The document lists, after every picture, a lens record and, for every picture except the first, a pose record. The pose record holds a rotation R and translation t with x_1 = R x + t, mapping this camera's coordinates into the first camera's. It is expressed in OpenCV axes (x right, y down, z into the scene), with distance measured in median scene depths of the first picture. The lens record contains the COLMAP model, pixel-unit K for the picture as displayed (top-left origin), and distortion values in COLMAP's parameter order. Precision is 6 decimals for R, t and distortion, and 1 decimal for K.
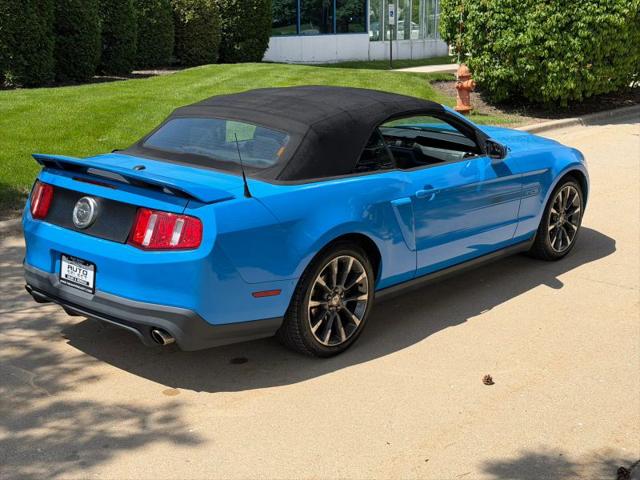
lens RADIAL K [[873.0, 0, 320.0], [0, 873.0, 240.0], [0, 0, 1]] dist [0.175693, -0.423088]
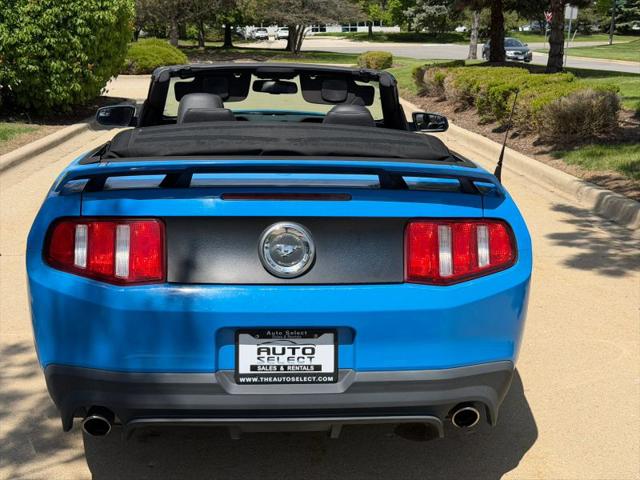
lens RADIAL K [[875.6, 0, 331.1], [0, 875.6, 237.2], [0, 0, 1]] dist [0.152466, -0.362676]
pose [[0.698580, -0.152420, 0.699109, -0.202217], [0.170008, 0.984426, 0.044745, -0.018554], [-0.695042, 0.087597, 0.713613, 0.179483]]
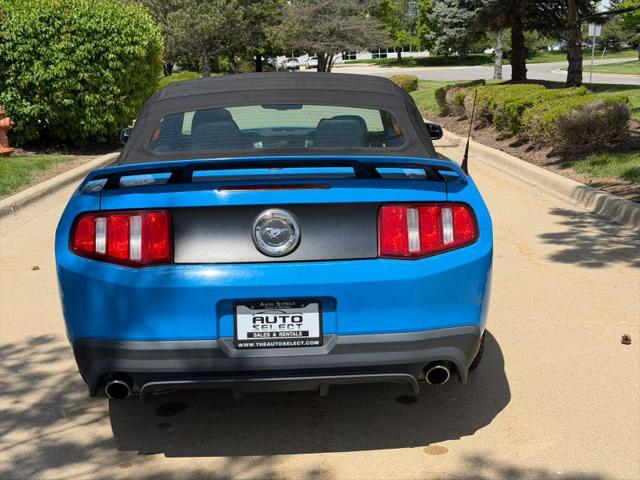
lens RADIAL K [[875.6, 0, 331.1], [0, 875.6, 237.2], [0, 0, 1]] dist [0.152466, -0.362676]
pose [[0.722566, -0.152986, 0.674162, -0.214965], [0.200582, 0.979650, 0.007326, -0.007321], [-0.661563, 0.129931, 0.738548, 0.151202]]
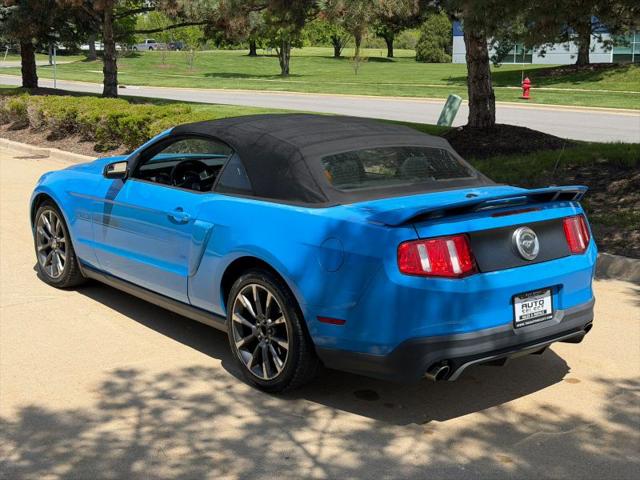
lens RADIAL K [[917.4, 0, 320.0], [0, 917.4, 240.0], [0, 0, 1]] dist [0.108036, -0.036898]
pose [[0.149391, -0.203472, 0.967616, -0.394887], [0.228590, 0.959195, 0.166409, -0.078387], [-0.961992, 0.196327, 0.189807, 0.321610]]
